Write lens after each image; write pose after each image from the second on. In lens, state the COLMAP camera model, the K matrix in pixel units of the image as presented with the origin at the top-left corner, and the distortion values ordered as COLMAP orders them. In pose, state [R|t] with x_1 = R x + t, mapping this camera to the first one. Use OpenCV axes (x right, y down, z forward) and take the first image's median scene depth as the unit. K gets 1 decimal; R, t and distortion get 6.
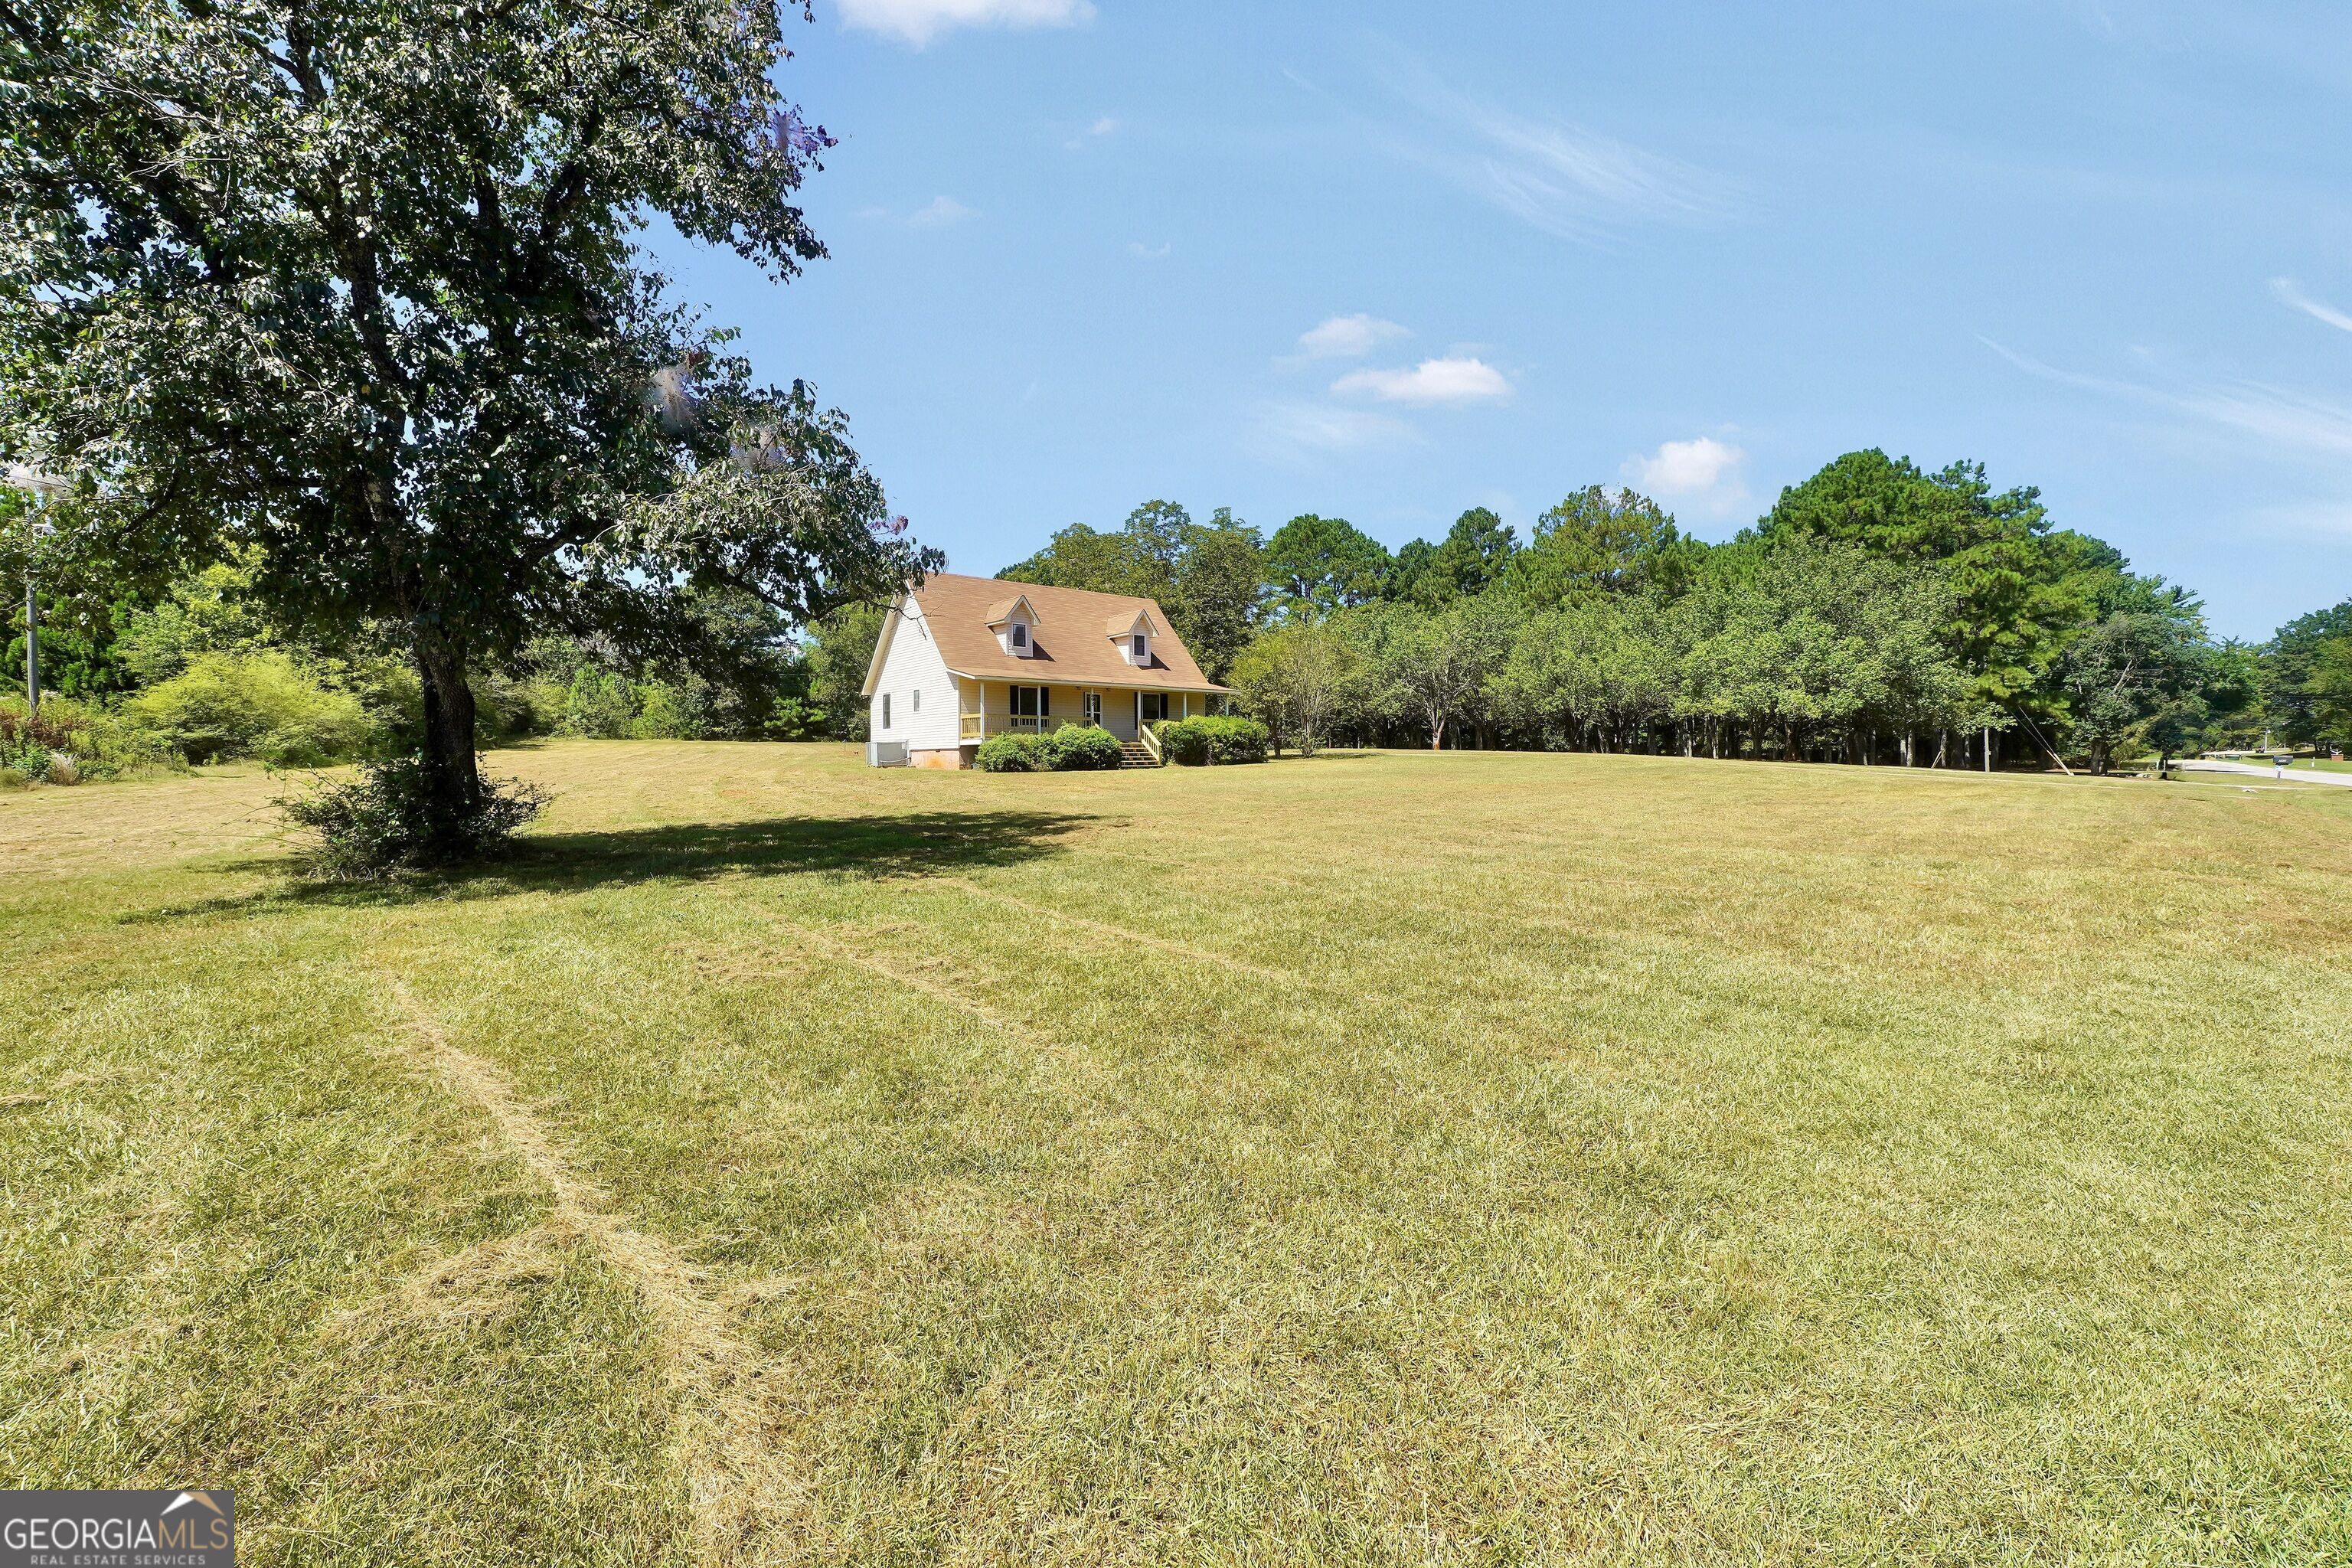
lens RADIAL K [[999.6, 0, 1174.0], [0, 999.6, 770.8], [0, 0, 1]] dist [0.001552, 0.000339]
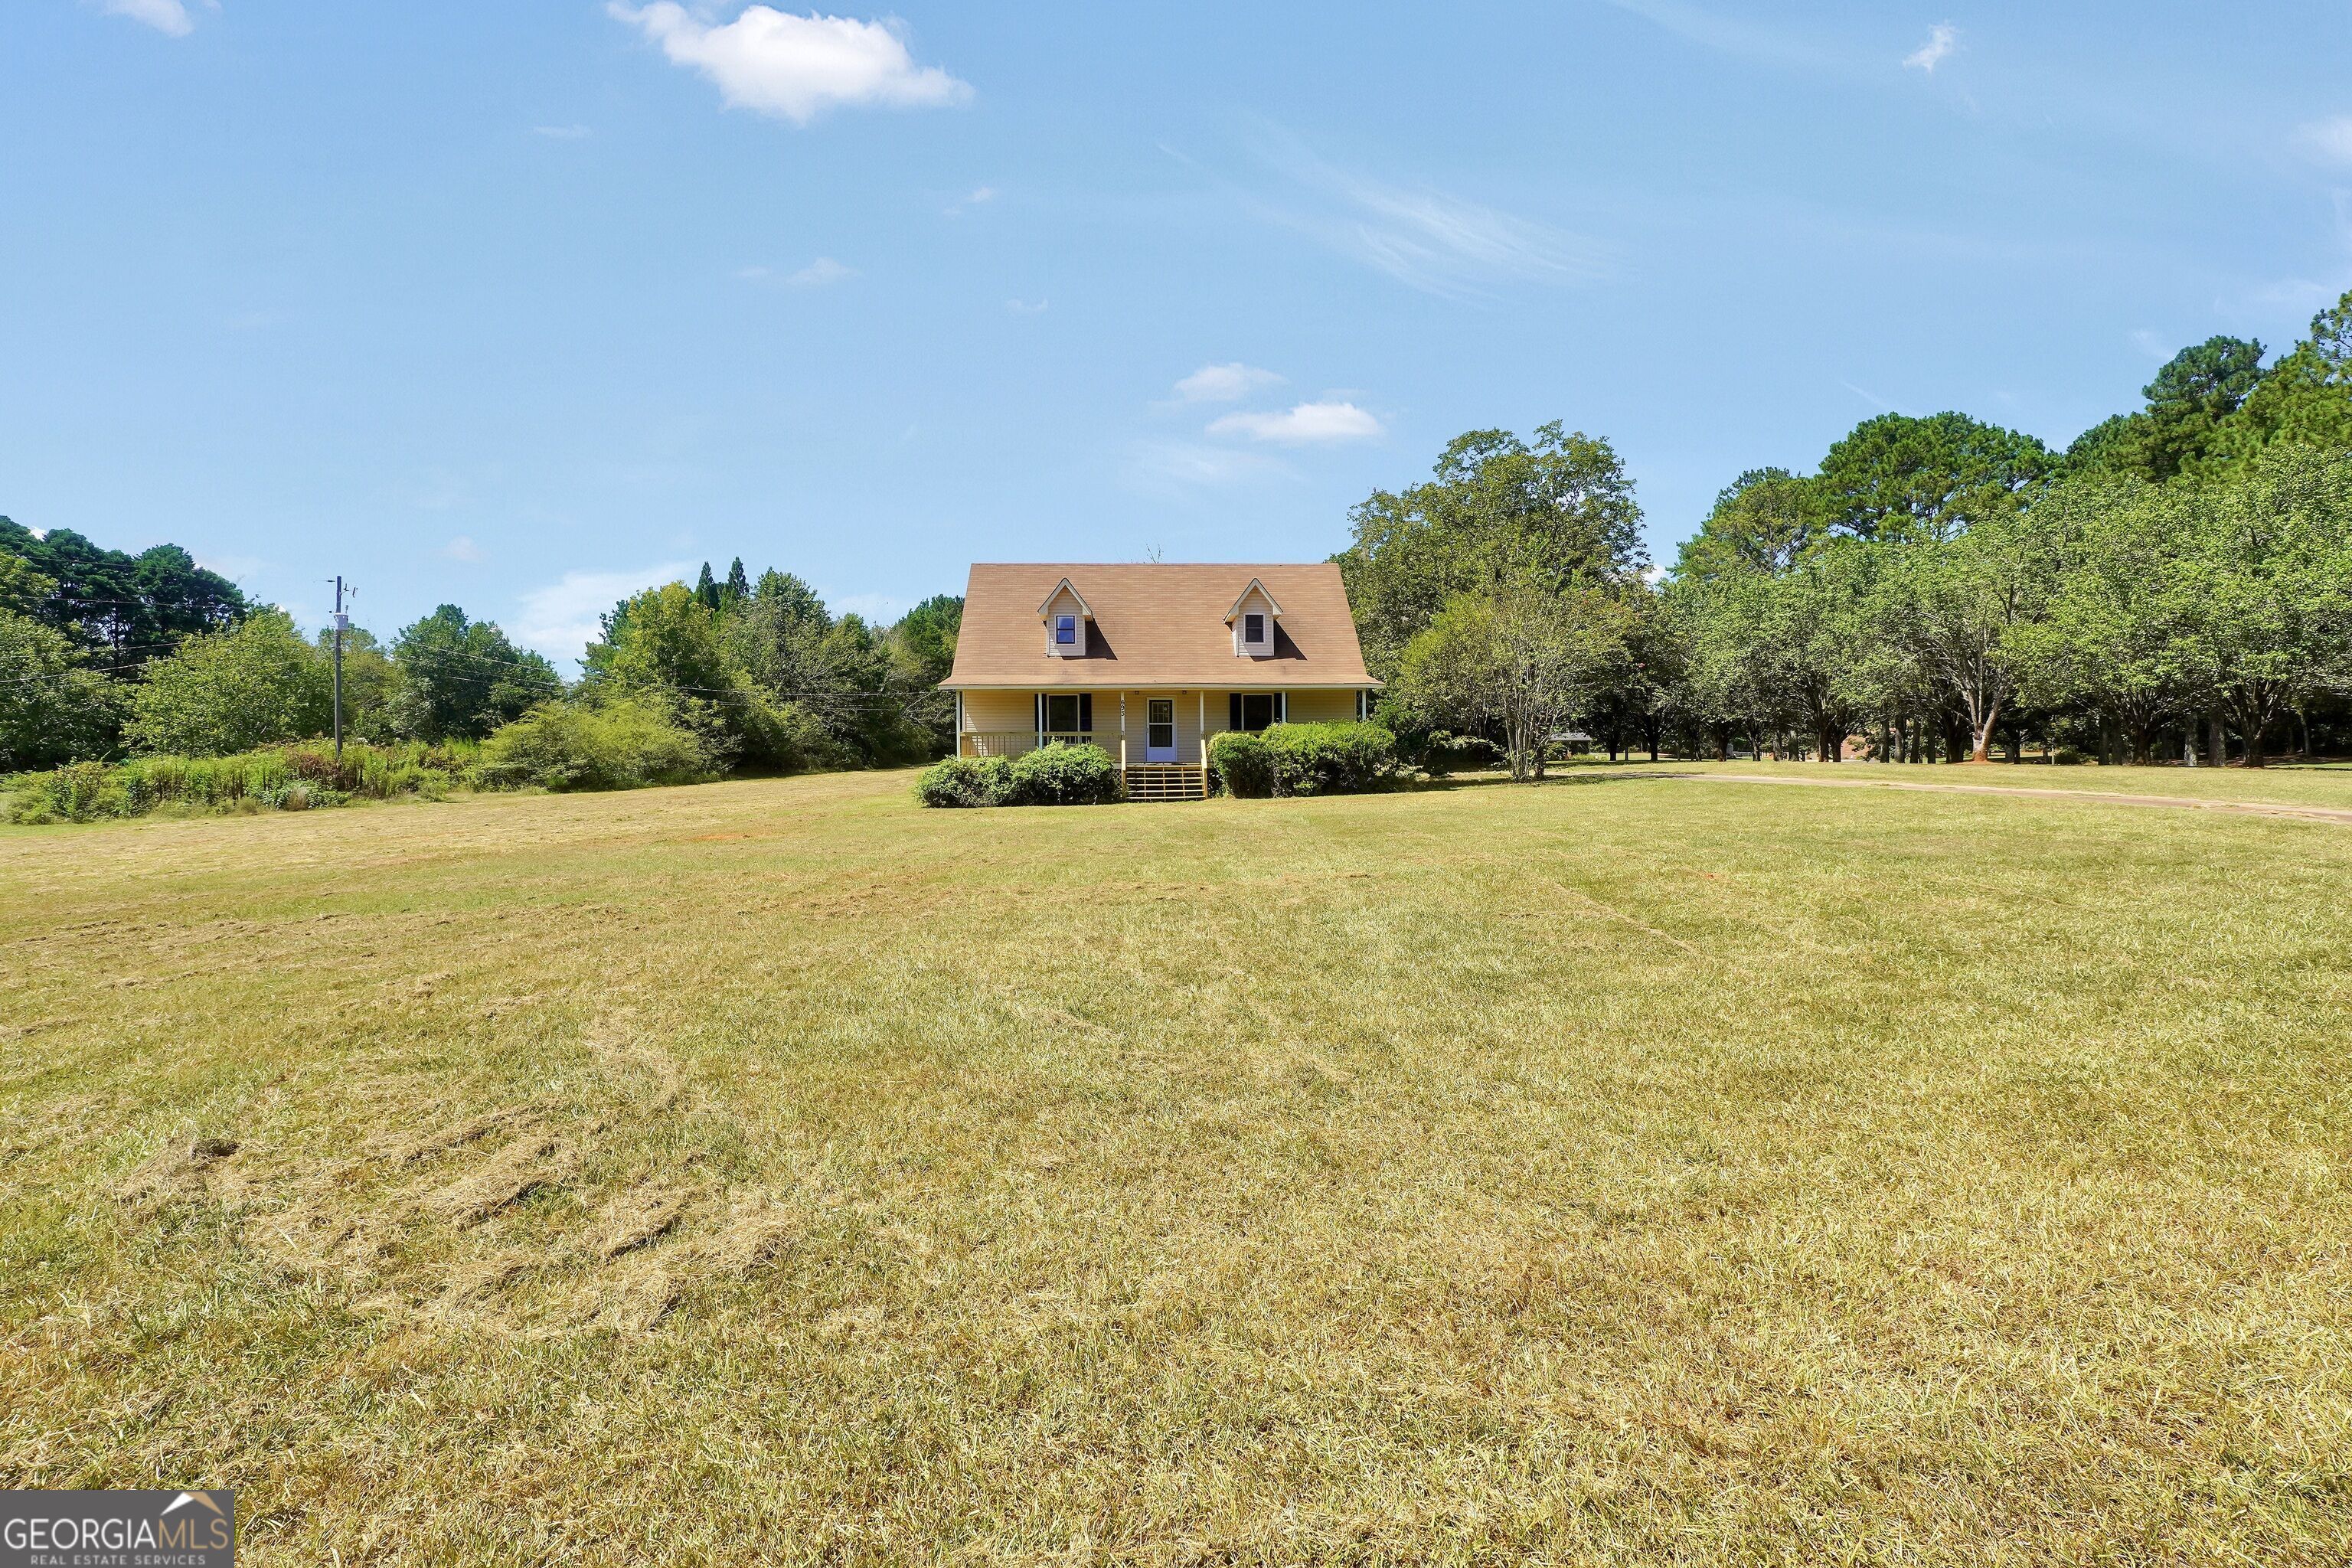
lens RADIAL K [[999.6, 0, 1177.0], [0, 999.6, 786.6], [0, 0, 1]] dist [0.001552, 0.000339]
pose [[0.808377, 0.000817, -0.588664, 0.371294], [0.001823, 0.999991, 0.003892, -0.014631], [0.588662, -0.004219, 0.808368, 0.405752]]
